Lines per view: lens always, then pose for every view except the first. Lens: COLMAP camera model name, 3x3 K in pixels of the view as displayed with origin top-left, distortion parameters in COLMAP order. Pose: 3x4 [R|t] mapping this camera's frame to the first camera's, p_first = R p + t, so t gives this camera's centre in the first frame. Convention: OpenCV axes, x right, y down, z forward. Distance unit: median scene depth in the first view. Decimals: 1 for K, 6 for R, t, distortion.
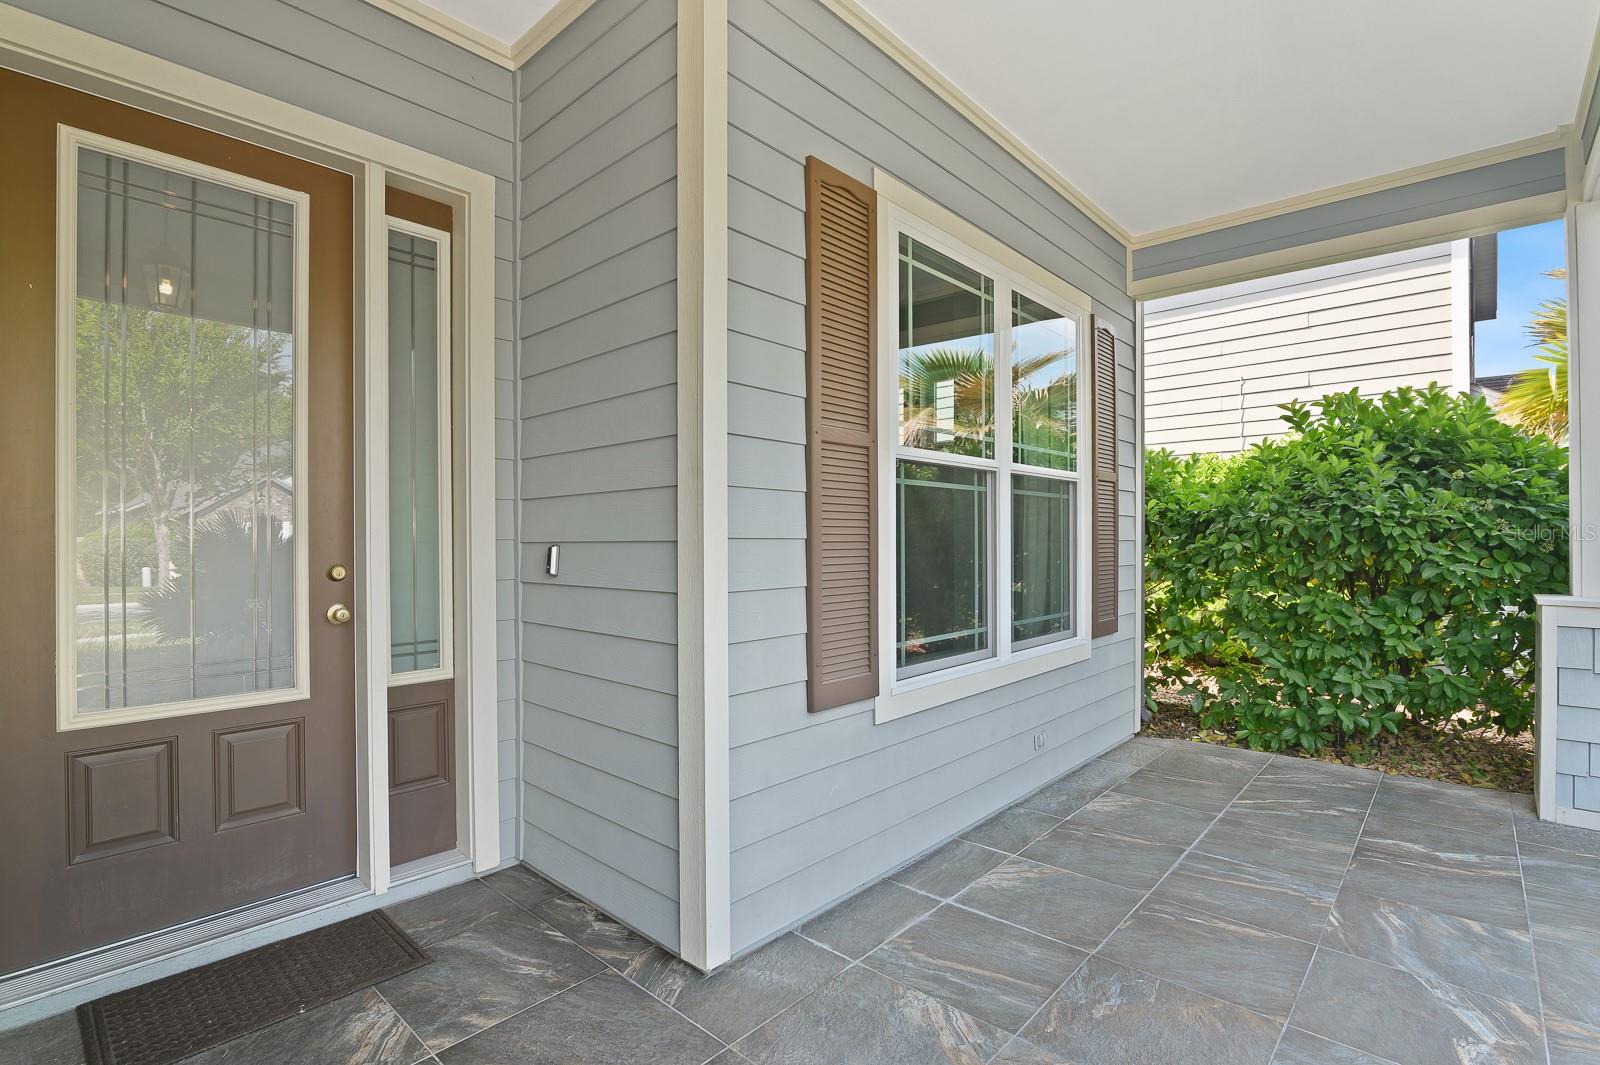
lens RADIAL K [[750.7, 0, 797.4], [0, 750.7, 539.0], [0, 0, 1]] dist [-0.020330, 0.001329]
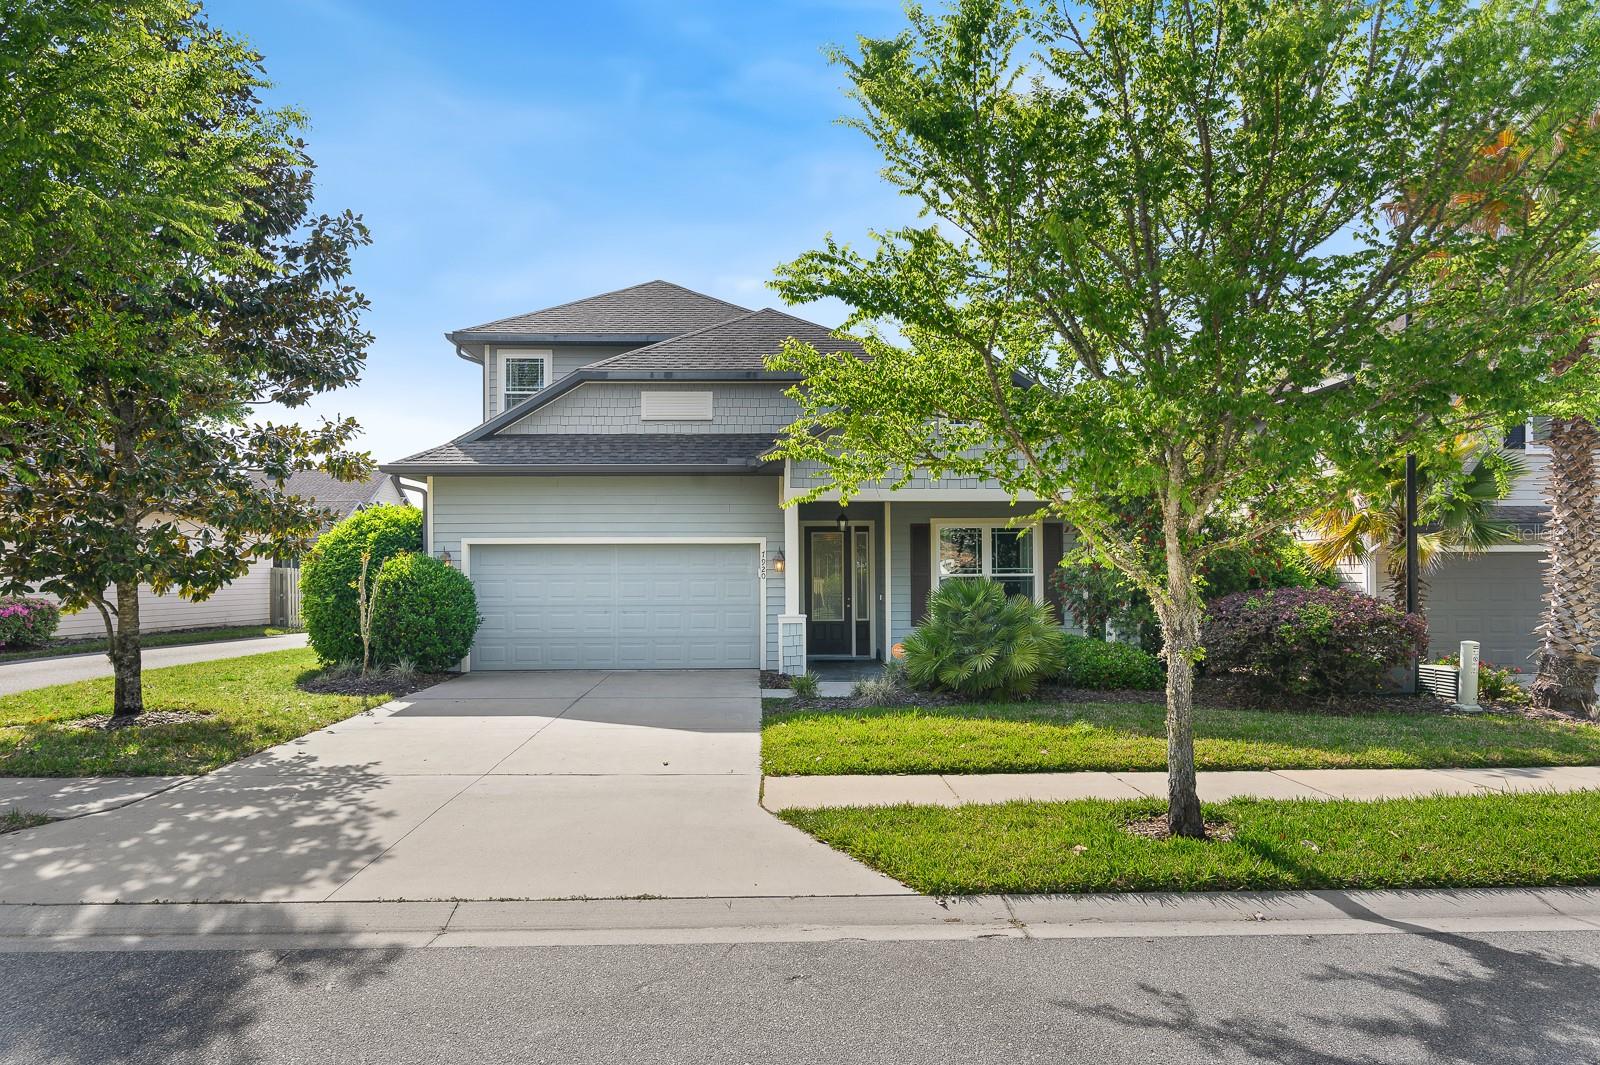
lens RADIAL K [[1060.4, 0, 785.9], [0, 1060.4, 531.3], [0, 0, 1]] dist [0.043889, 0.001336]
pose [[0.692537, -0.030049, -0.720756, 4.473506], [0.004489, 0.999292, -0.037349, -0.156534], [0.721368, 0.022630, 0.692182, -4.519686]]
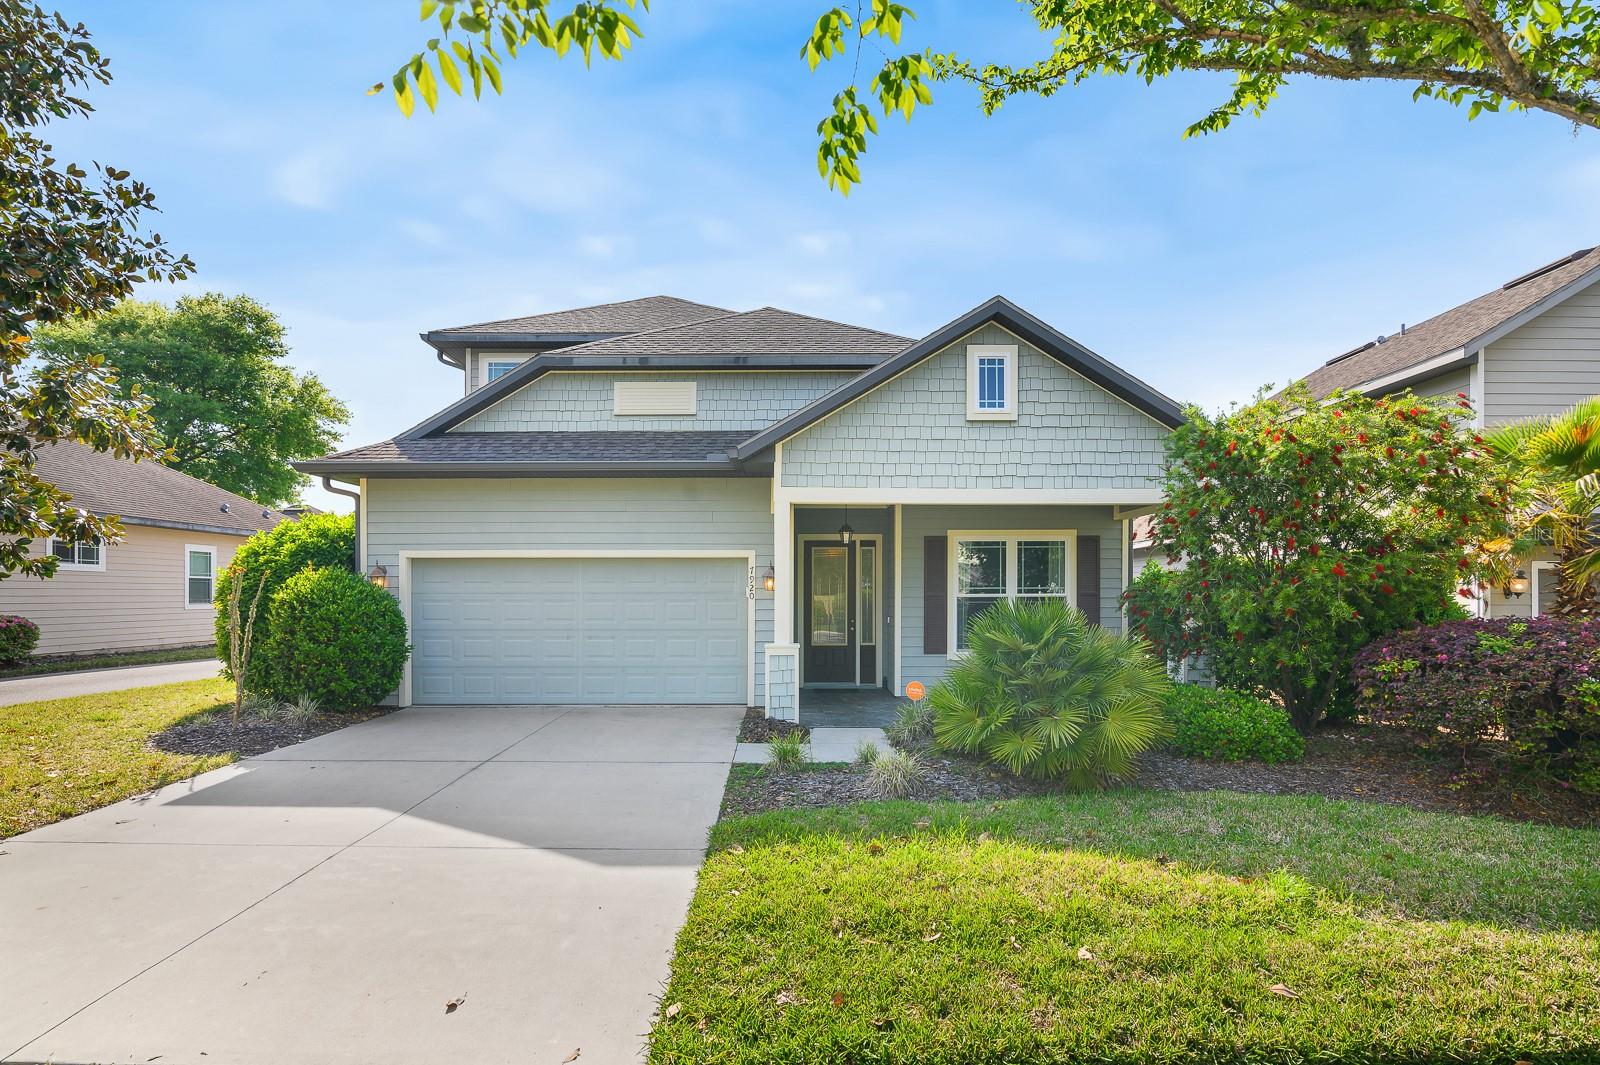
lens RADIAL K [[750.7, 0, 783.9], [0, 750.7, 618.2], [0, 0, 1]] dist [-0.020330, 0.001329]
pose [[0.669556, 0.026932, -0.742274, 2.663891], [0.001696, 0.999284, 0.037787, -0.157289], [0.742760, -0.026559, 0.669031, -2.570714]]
